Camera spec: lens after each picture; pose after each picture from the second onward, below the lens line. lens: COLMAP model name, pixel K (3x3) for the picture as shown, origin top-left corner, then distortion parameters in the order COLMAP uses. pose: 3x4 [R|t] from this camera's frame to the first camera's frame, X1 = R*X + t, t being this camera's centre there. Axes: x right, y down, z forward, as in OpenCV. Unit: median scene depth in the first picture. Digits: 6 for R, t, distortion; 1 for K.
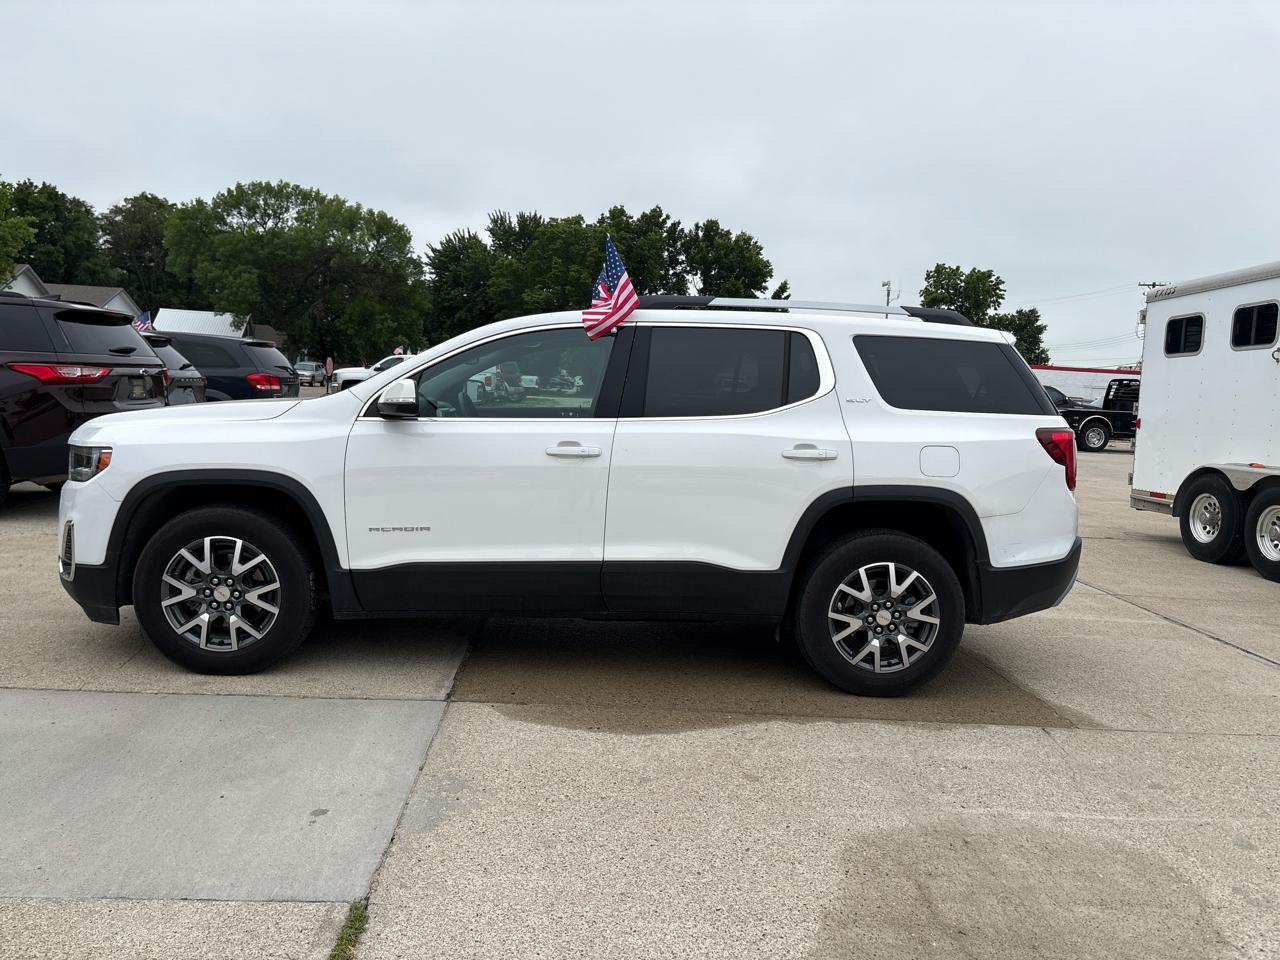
lens RADIAL K [[978.9, 0, 637.0], [0, 978.9, 479.1], [0, 0, 1]] dist [0.022937, -0.019732]
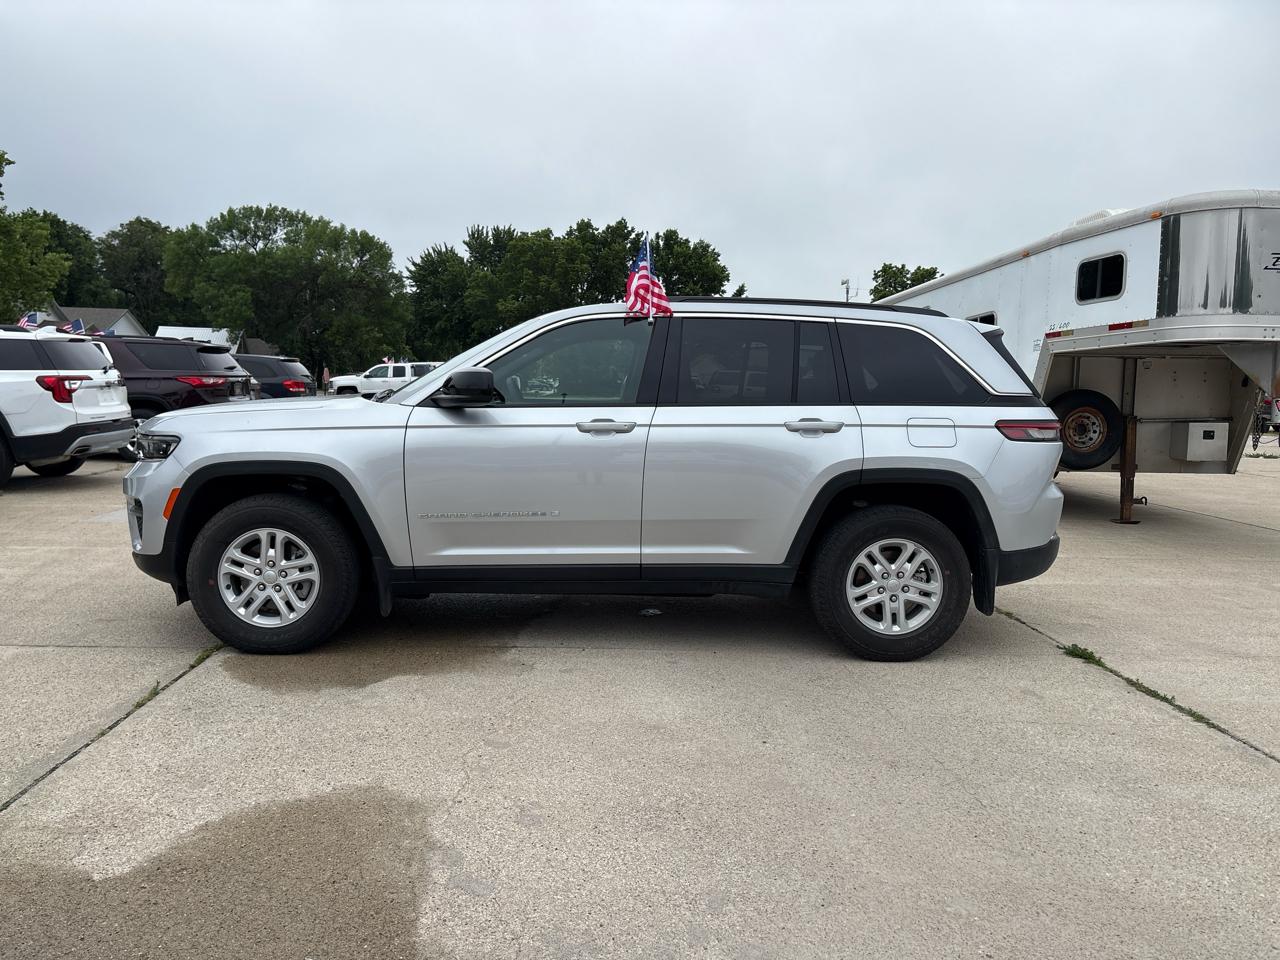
lens RADIAL K [[978.9, 0, 637.3], [0, 978.9, 477.7], [0, 0, 1]] dist [0.022937, -0.019732]
pose [[0.999481, -0.030242, 0.011114, 0.018748], [0.030264, 0.999540, -0.001855, 0.009207], [-0.011052, 0.002190, 0.999937, -0.077753]]
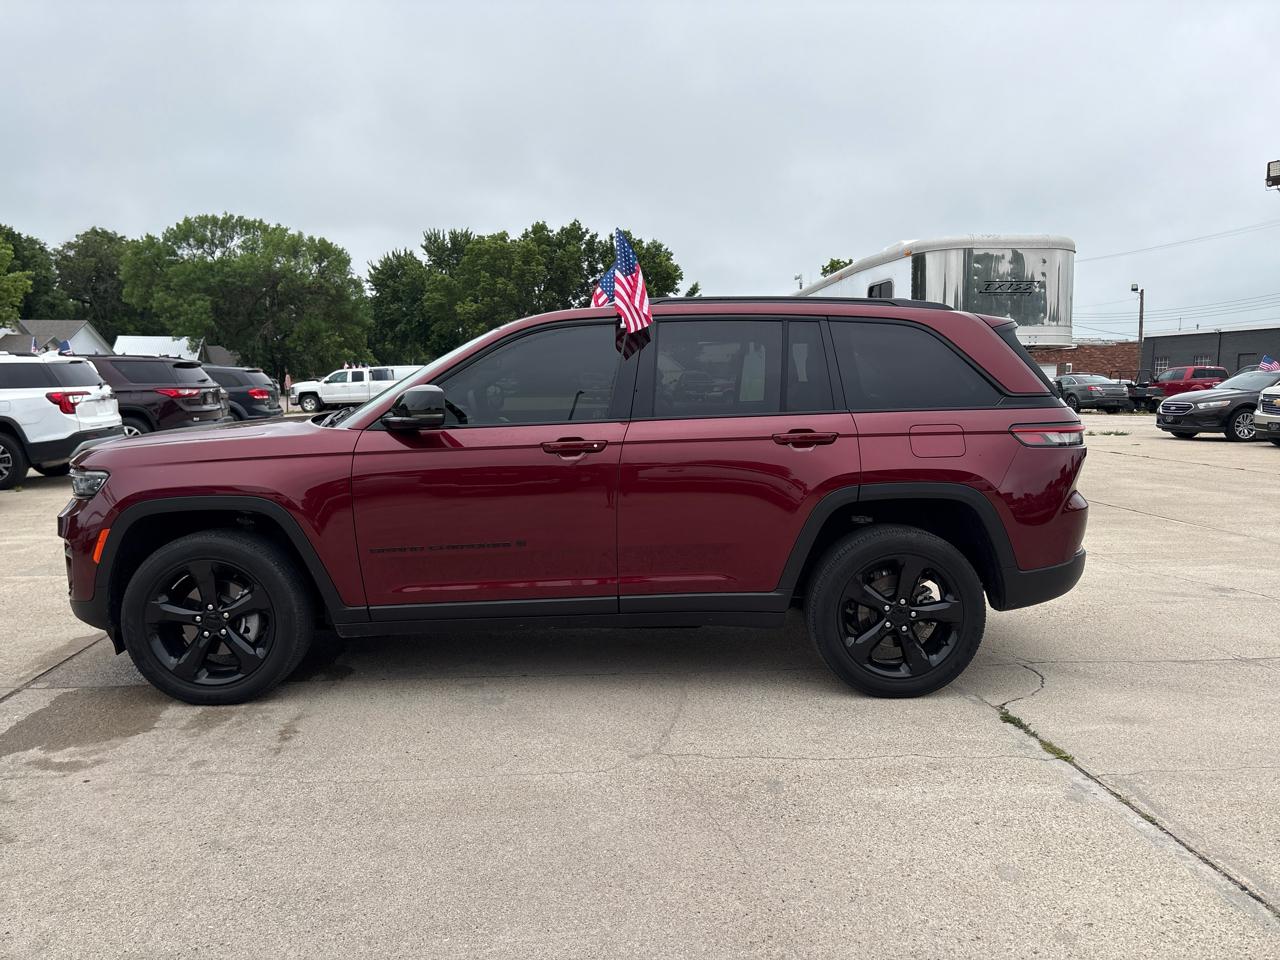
lens RADIAL K [[978.9, 0, 642.5], [0, 978.9, 484.0], [0, 0, 1]] dist [0.022937, -0.019732]
pose [[0.997166, -0.059100, 0.046554, 0.028213], [0.058725, 0.998230, 0.009400, 0.011791], [-0.047027, -0.006639, 0.998872, -0.107872]]
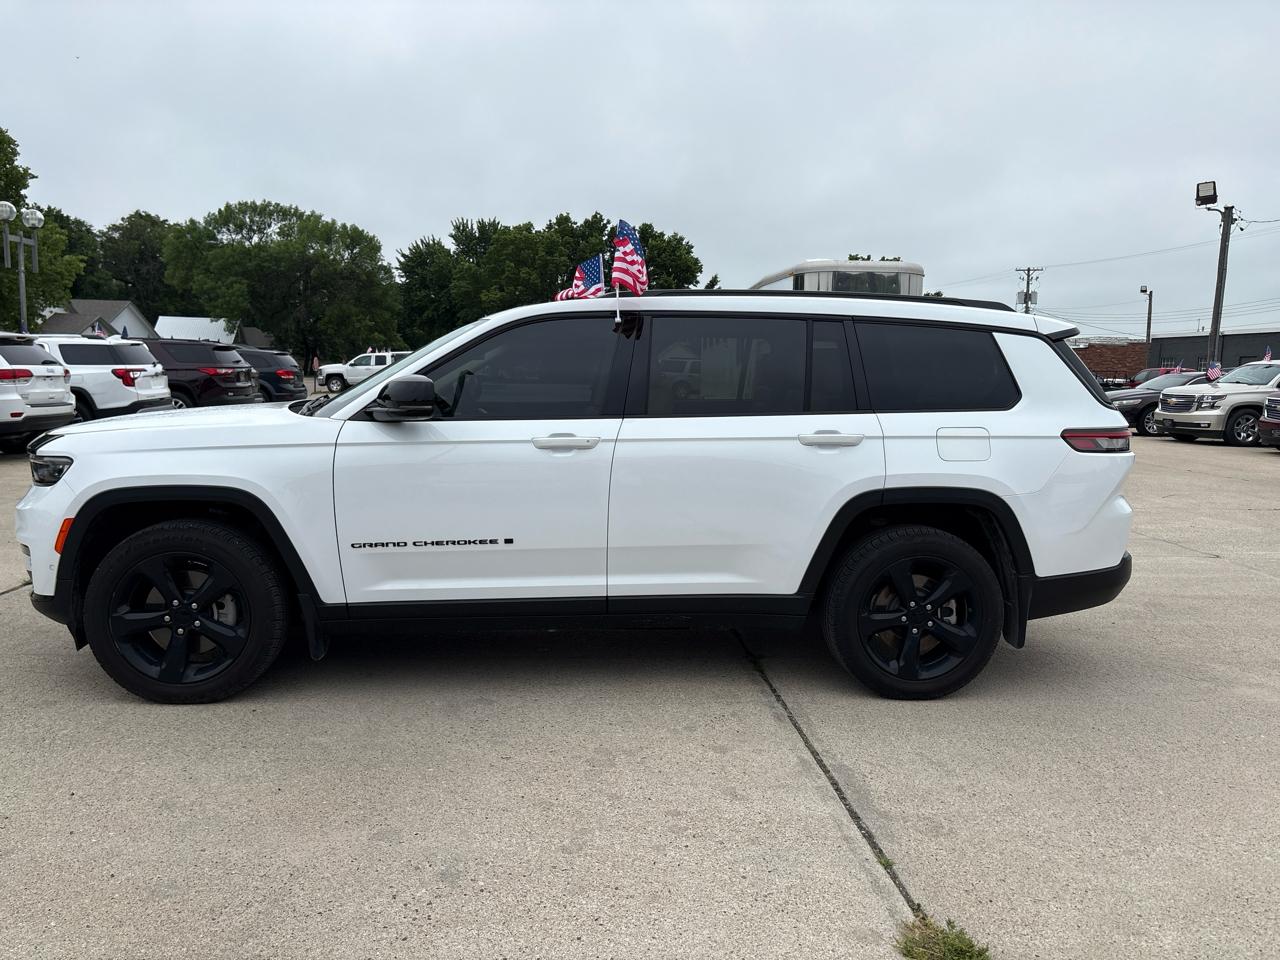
lens RADIAL K [[978.9, 0, 642.7], [0, 978.9, 484.6], [0, 0, 1]] dist [0.022937, -0.019732]
pose [[0.999266, -0.034116, 0.017398, 0.042037], [0.033770, 0.999233, 0.019850, 0.015599], [-0.018062, -0.019248, 0.999652, -0.142538]]
